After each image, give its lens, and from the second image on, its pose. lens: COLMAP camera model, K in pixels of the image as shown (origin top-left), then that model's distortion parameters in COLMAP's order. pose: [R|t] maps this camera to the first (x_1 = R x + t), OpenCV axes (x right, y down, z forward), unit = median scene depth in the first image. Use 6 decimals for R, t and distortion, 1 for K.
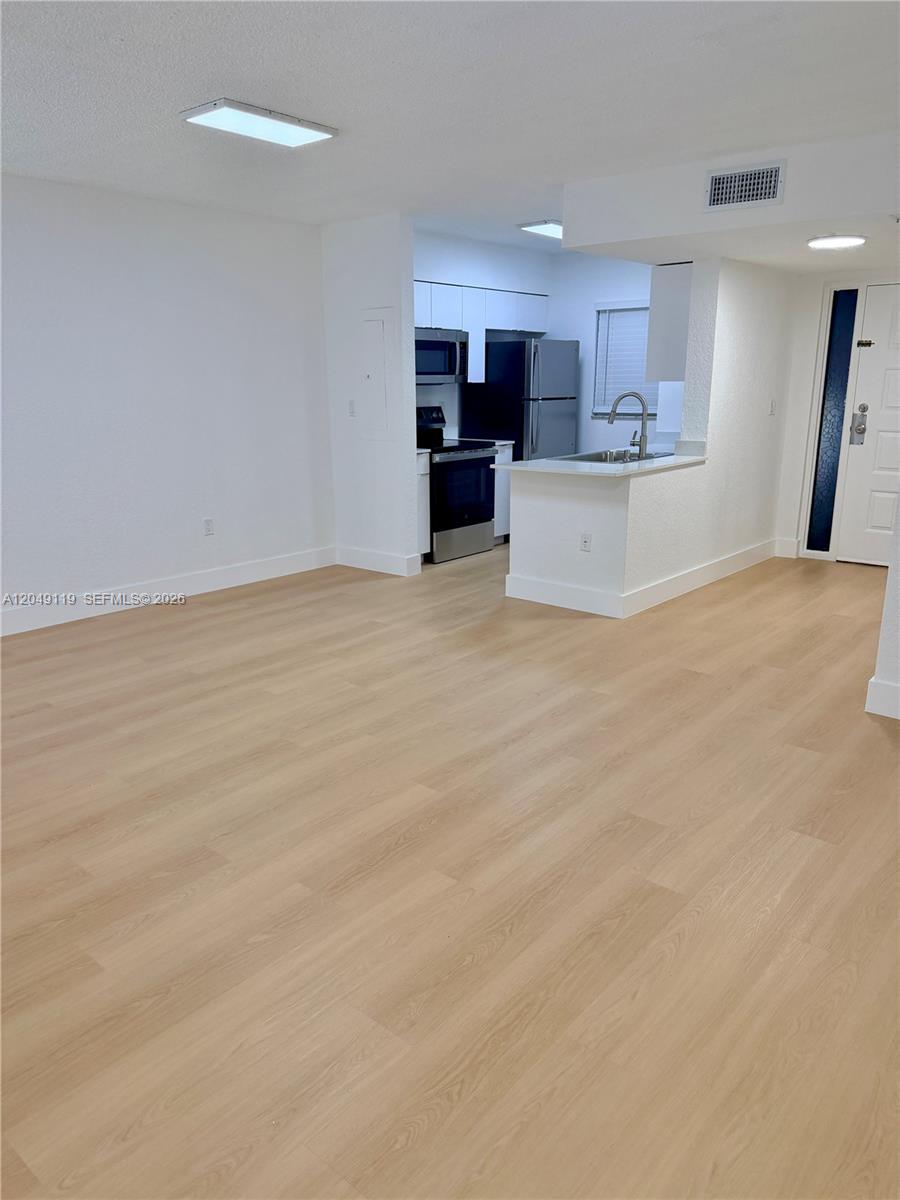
lens RADIAL K [[848.2, 0, 448.8], [0, 848.2, 602.2], [0, 0, 1]] dist [0.021107, -0.001264]
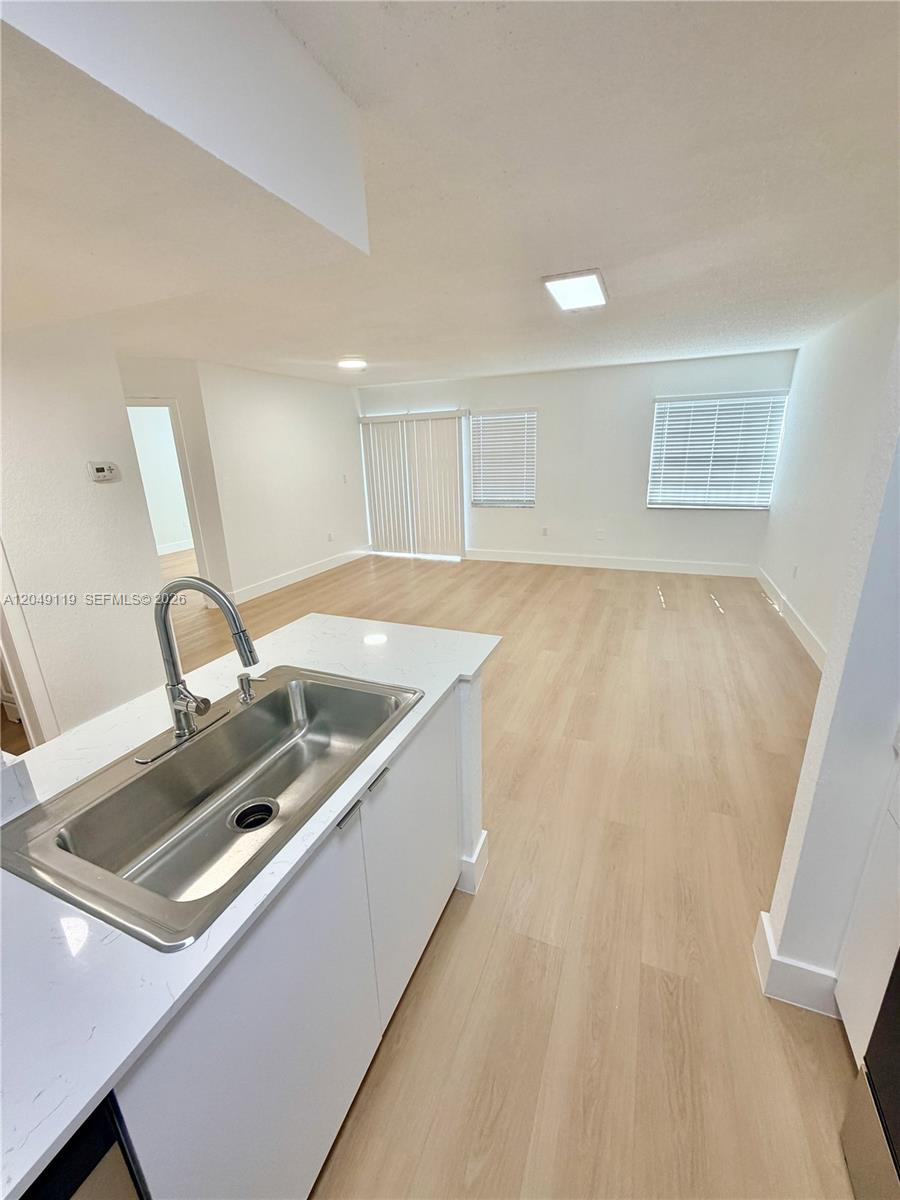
lens RADIAL K [[482.6, 0, 448.1], [0, 482.6, 601.2], [0, 0, 1]] dist [-0.000310, -0.000157]
pose [[-0.956009, 0.113721, -0.270396, 0.125439], [-0.045614, 0.852948, 0.519999, -0.253619], [0.289768, 0.509458, -0.810239, 0.885950]]
